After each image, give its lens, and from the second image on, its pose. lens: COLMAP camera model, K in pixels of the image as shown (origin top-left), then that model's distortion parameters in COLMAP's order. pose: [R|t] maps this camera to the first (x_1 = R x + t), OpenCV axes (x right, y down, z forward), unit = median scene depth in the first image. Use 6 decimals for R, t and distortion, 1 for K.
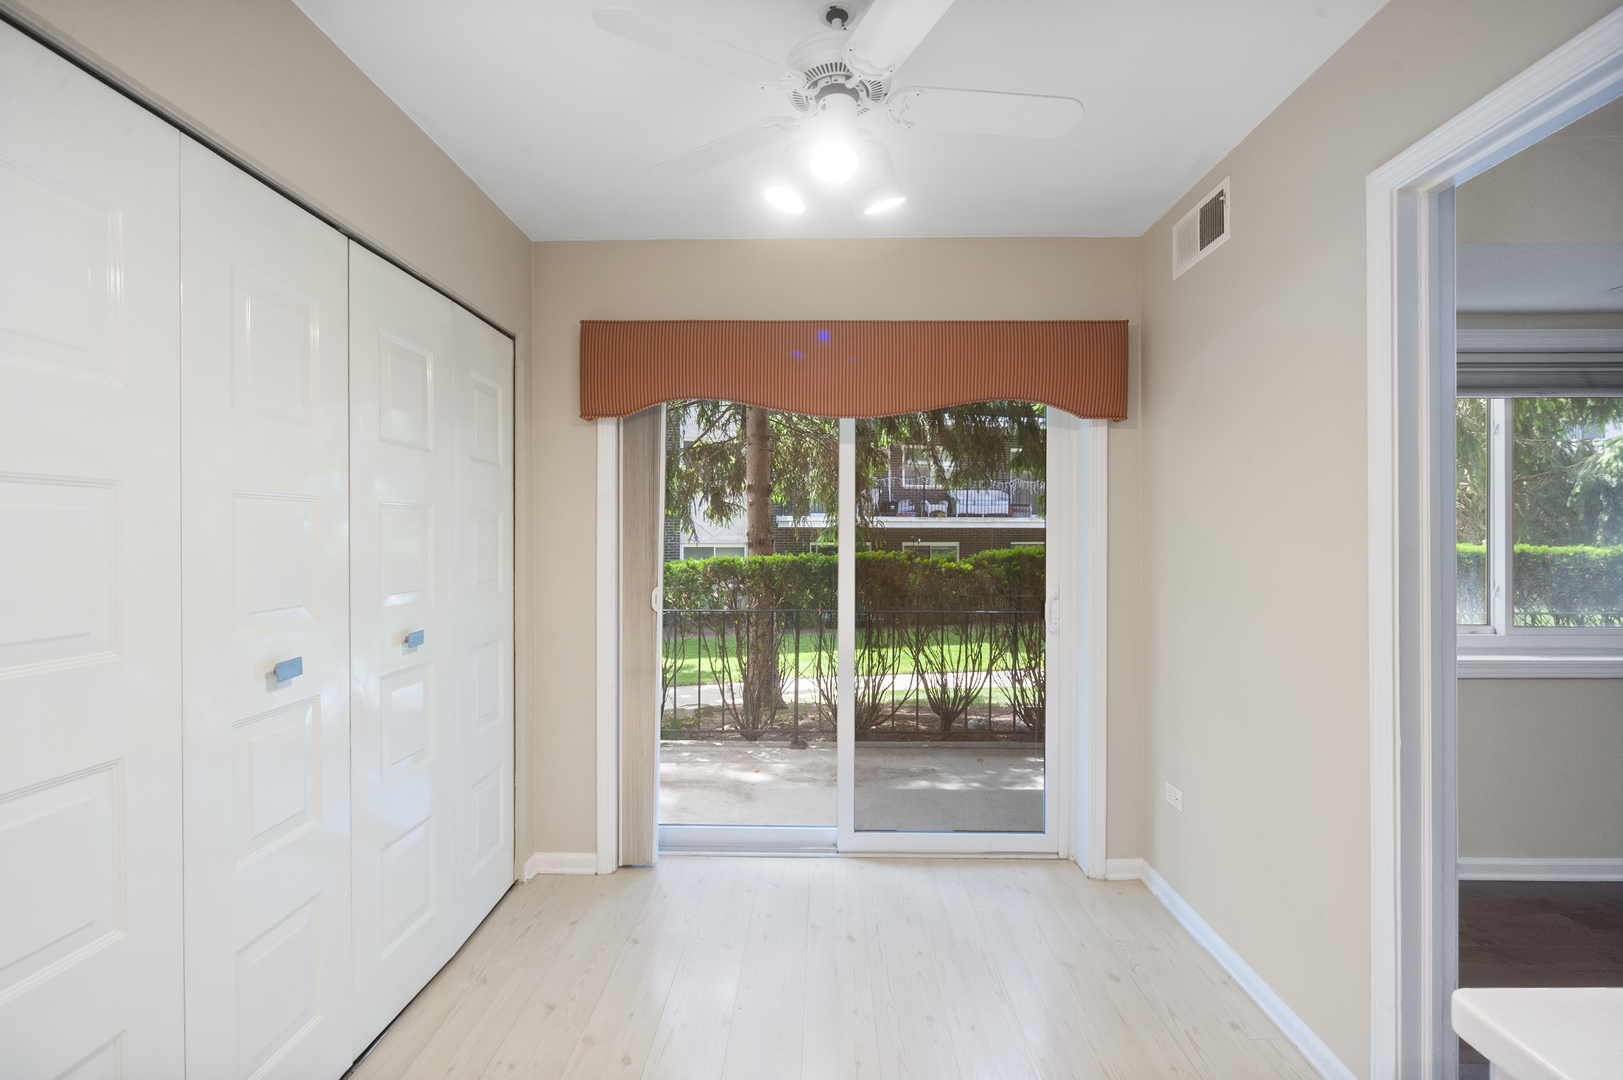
lens RADIAL K [[699.1, 0, 813.2], [0, 699.1, 553.7], [0, 0, 1]] dist [0.009581, -0.000422]
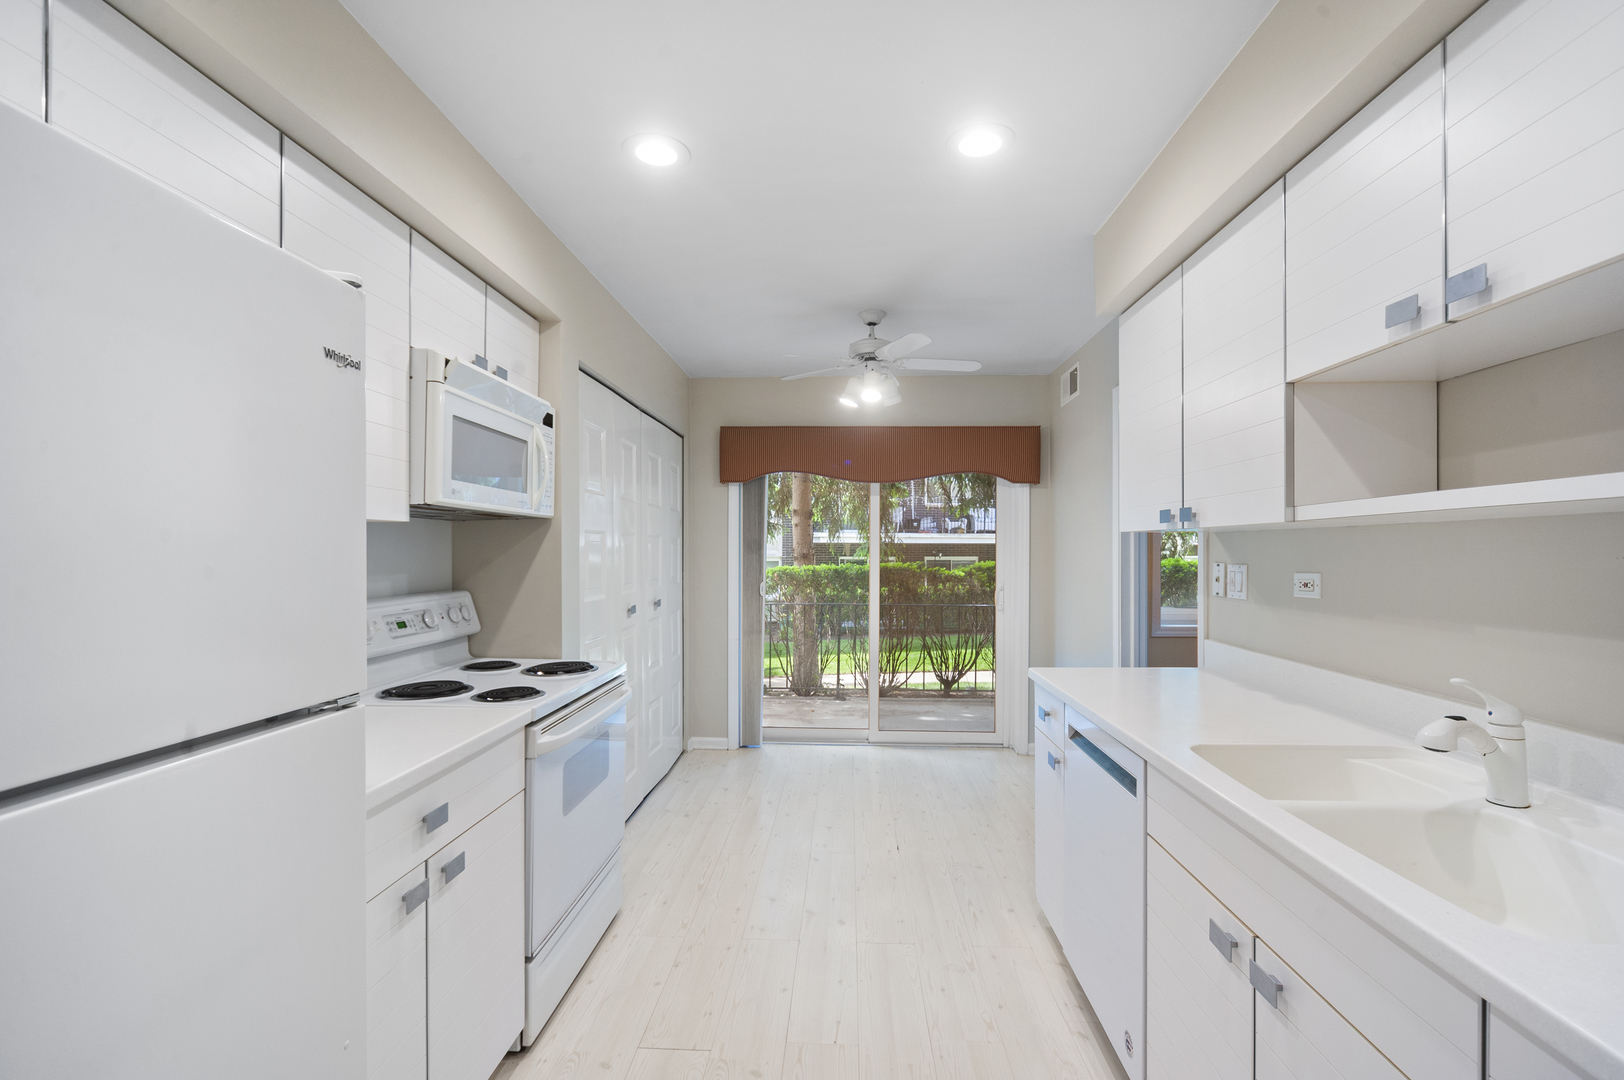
lens RADIAL K [[750.8, 0, 812.0], [0, 750.8, 540.0], [0, 0, 1]] dist [0.000445, 0.000067]
pose [[0.999464, 0.002807, -0.032625, -0.026858], [-0.004054, 0.999262, -0.038204, 0.009561], [0.032494, 0.038316, 0.998737, -0.487769]]
